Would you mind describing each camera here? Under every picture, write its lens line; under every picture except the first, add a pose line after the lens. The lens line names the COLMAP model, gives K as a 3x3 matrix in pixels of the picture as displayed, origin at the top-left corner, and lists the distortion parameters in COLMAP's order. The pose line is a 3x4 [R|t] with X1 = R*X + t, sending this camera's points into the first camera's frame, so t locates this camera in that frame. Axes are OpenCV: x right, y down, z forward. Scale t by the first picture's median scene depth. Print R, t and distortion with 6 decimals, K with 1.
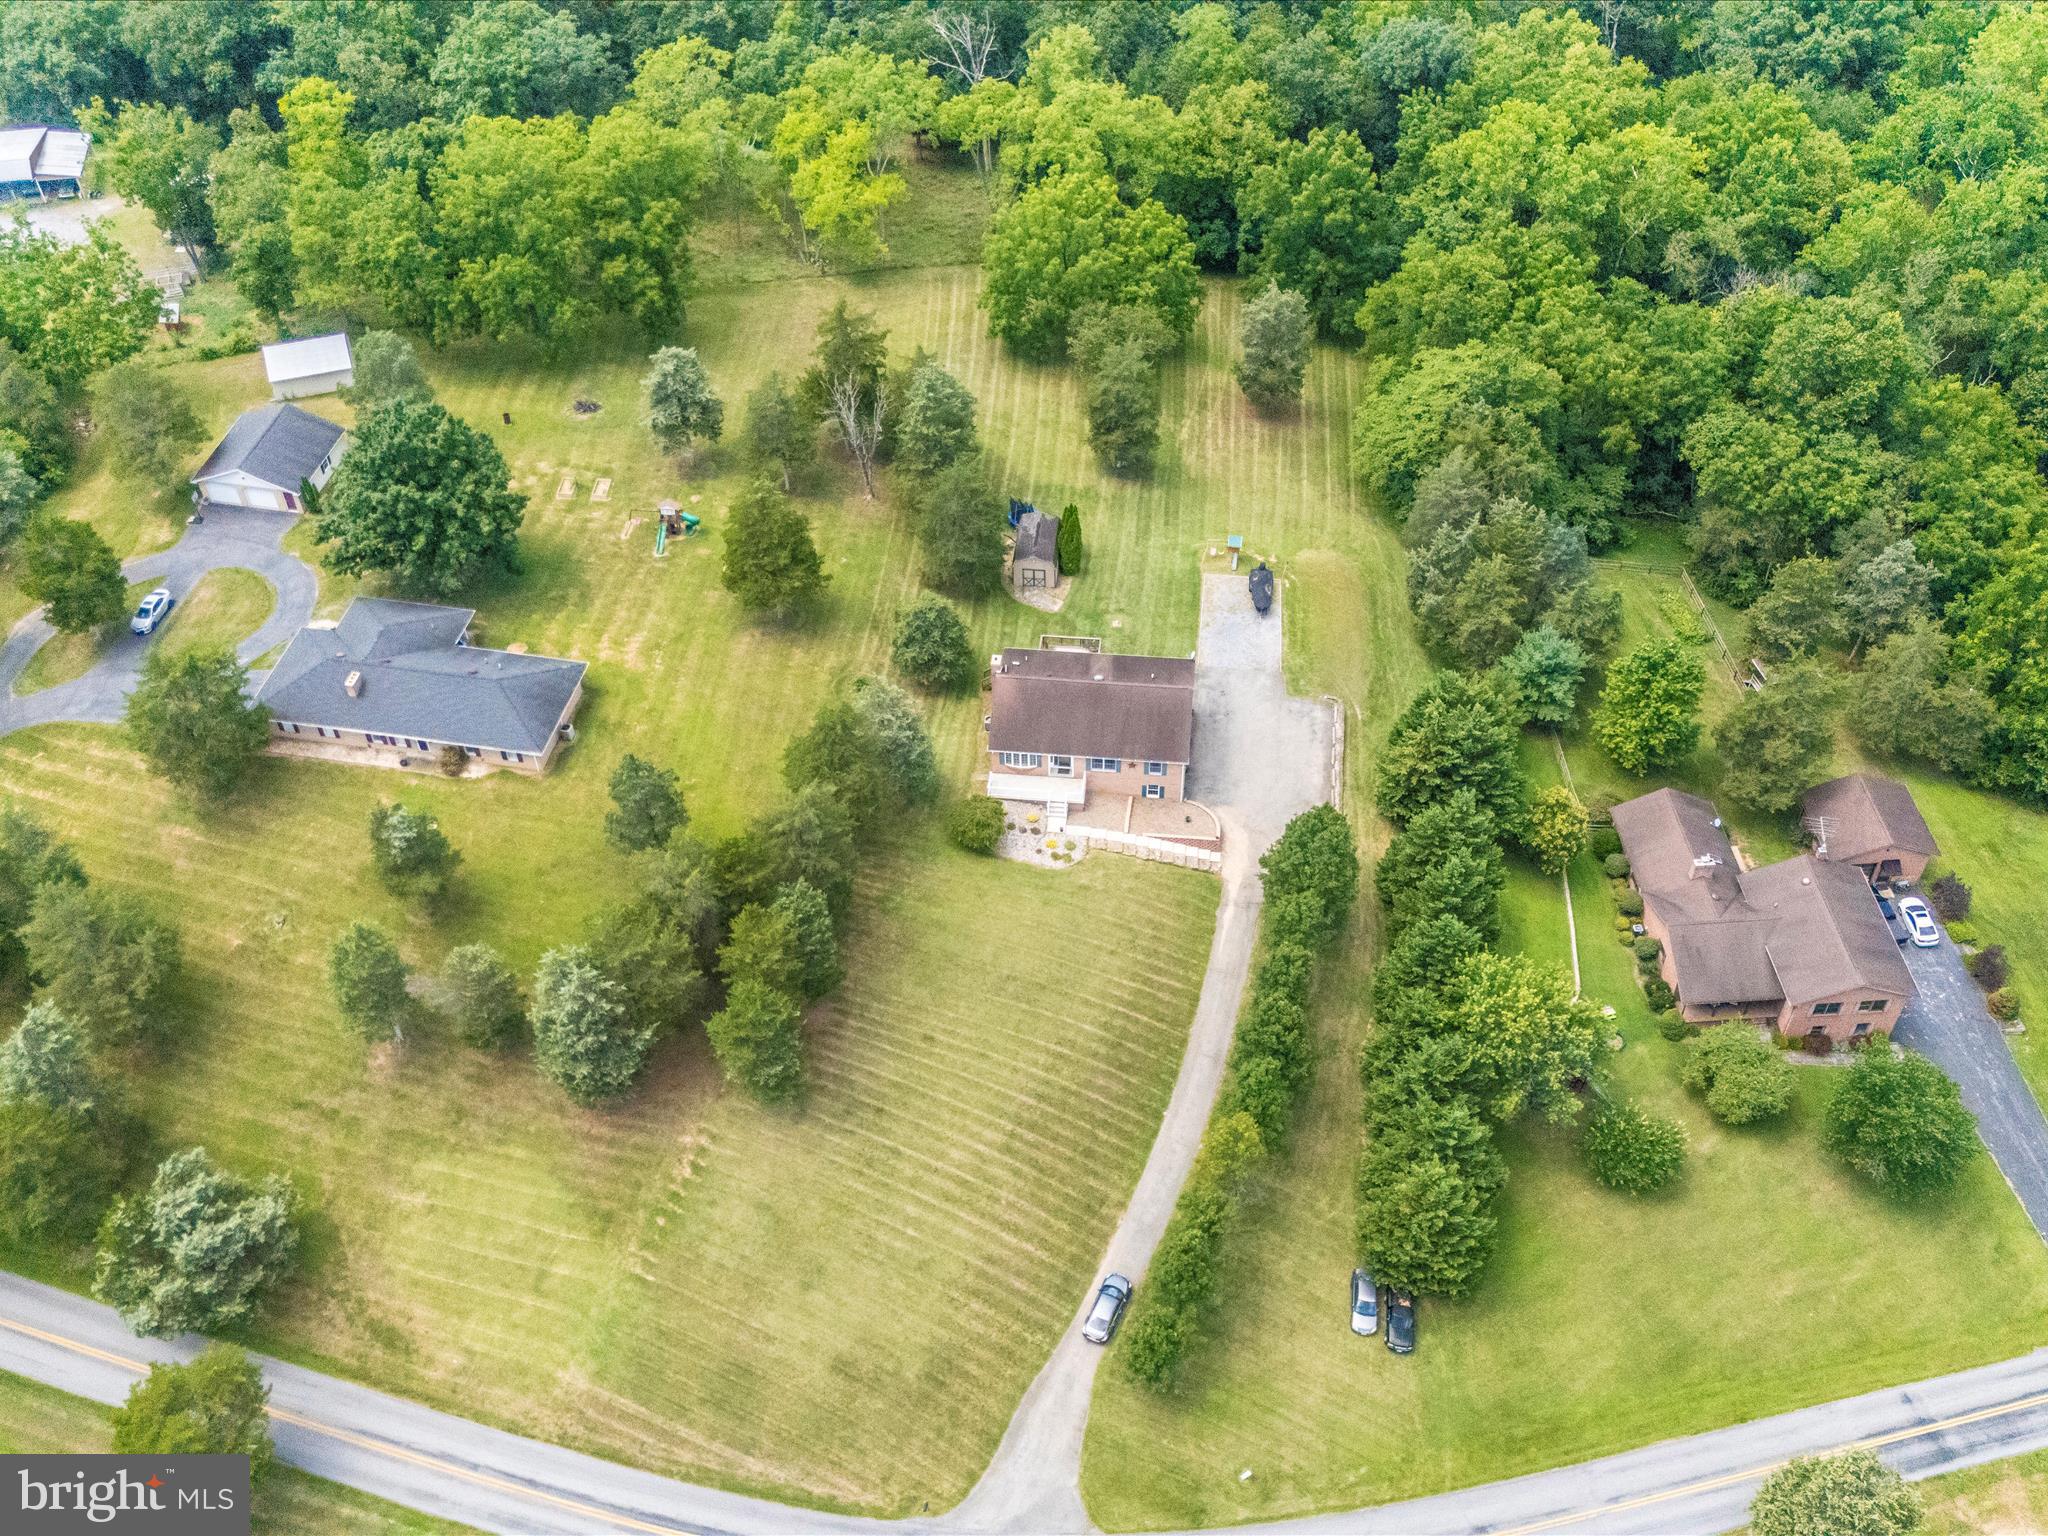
lens RADIAL K [[2014.8, 0, 1042.5], [0, 2014.8, 757.8], [0, 0, 1]] dist [0.040681, 0.000000]
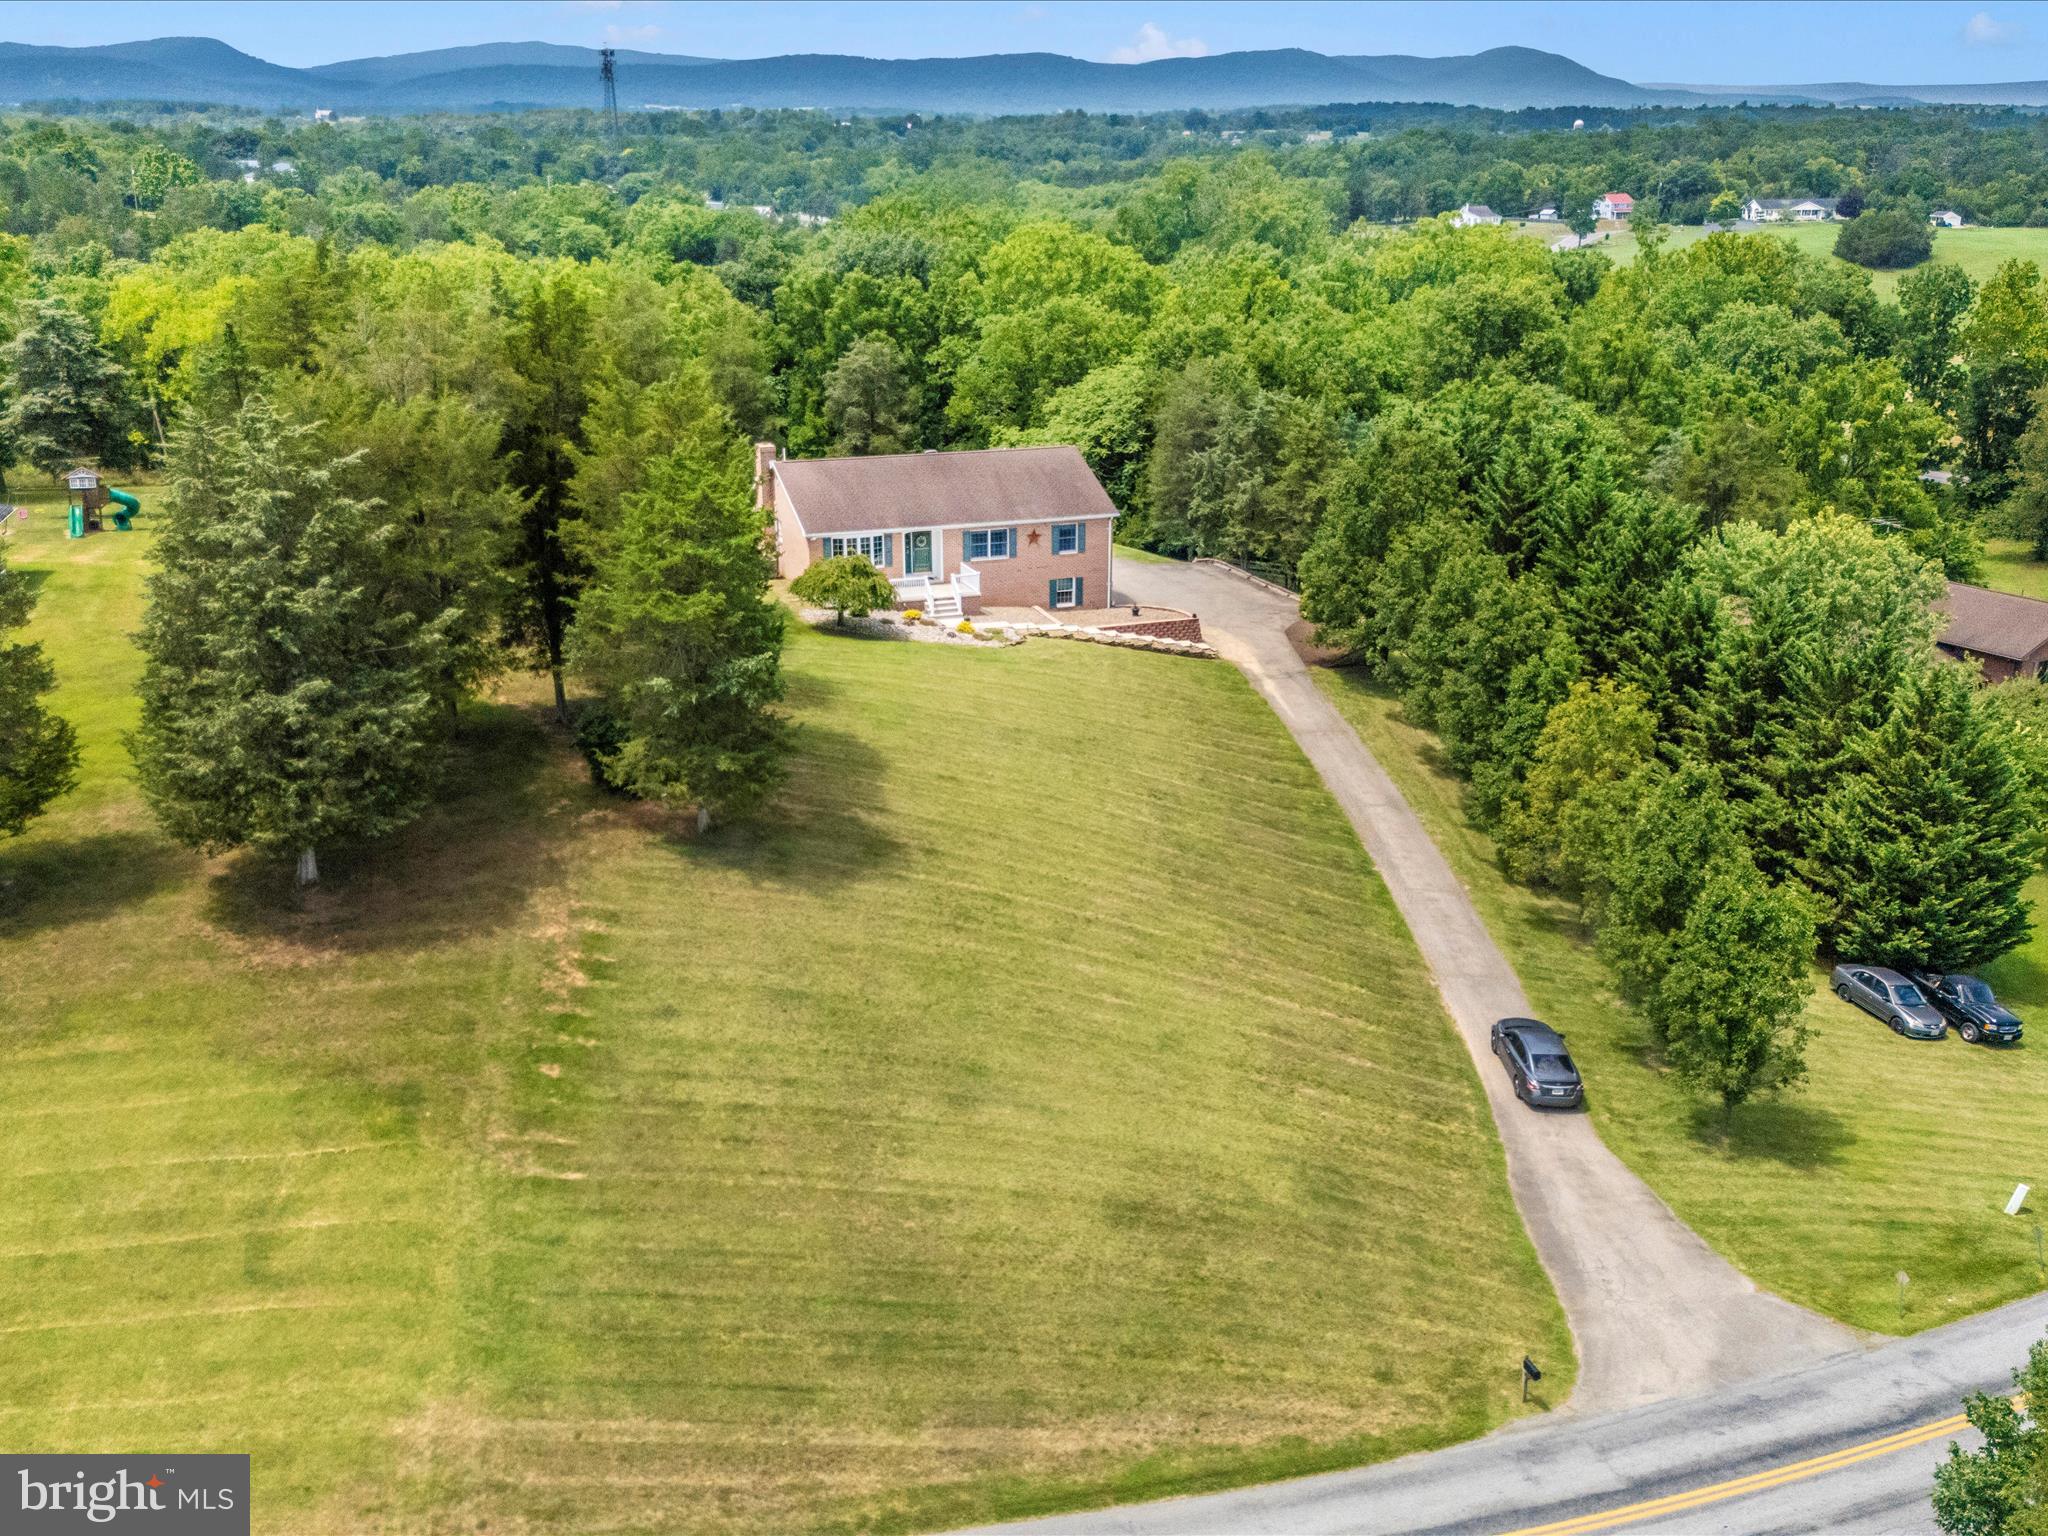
lens RADIAL K [[2014.8, 0, 1042.9], [0, 2014.8, 760.3], [0, 0, 1]] dist [0.040681, 0.000000]
pose [[0.893494, -0.121997, 0.432187, -0.261924], [0.314652, 0.856729, -0.408668, 0.362648], [-0.320410, 0.501131, 0.803869, 0.611128]]
